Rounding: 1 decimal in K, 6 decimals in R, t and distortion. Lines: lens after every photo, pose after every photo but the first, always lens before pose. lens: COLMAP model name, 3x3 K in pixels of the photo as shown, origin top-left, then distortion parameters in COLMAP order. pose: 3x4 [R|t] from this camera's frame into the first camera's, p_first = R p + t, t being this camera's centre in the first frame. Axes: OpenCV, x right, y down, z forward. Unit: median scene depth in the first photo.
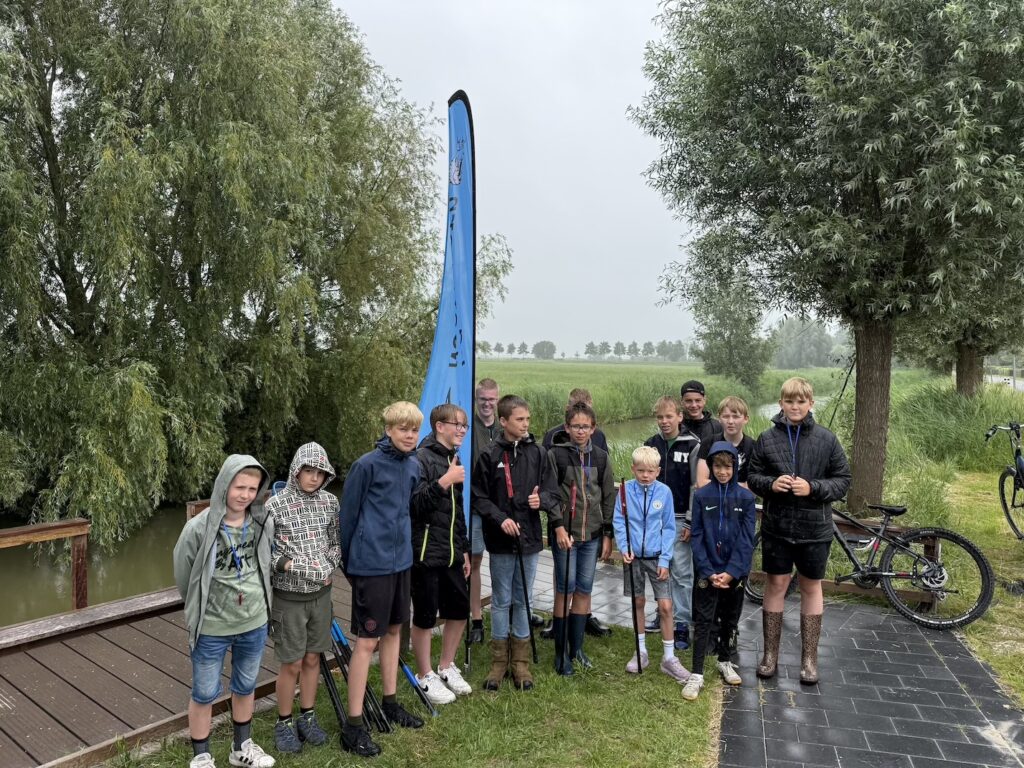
lens RADIAL K [[723.2, 0, 513.2], [0, 723.2, 383.5], [0, 0, 1]] dist [0.007878, -0.022618]
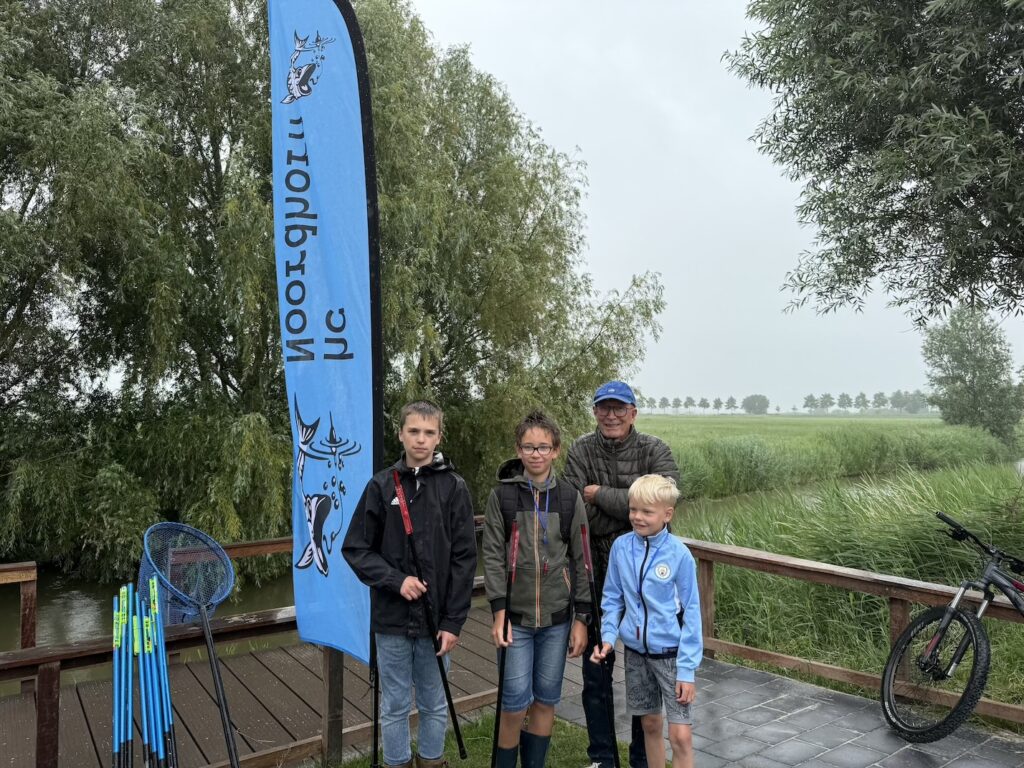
lens RADIAL K [[723.2, 0, 510.1], [0, 723.2, 395.6], [0, 0, 1]] dist [0.007878, -0.022618]
pose [[0.958297, -0.031692, -0.284011, 0.329912], [0.013203, 0.997680, -0.066779, 0.072069], [0.285469, 0.060244, 0.956493, 0.471480]]
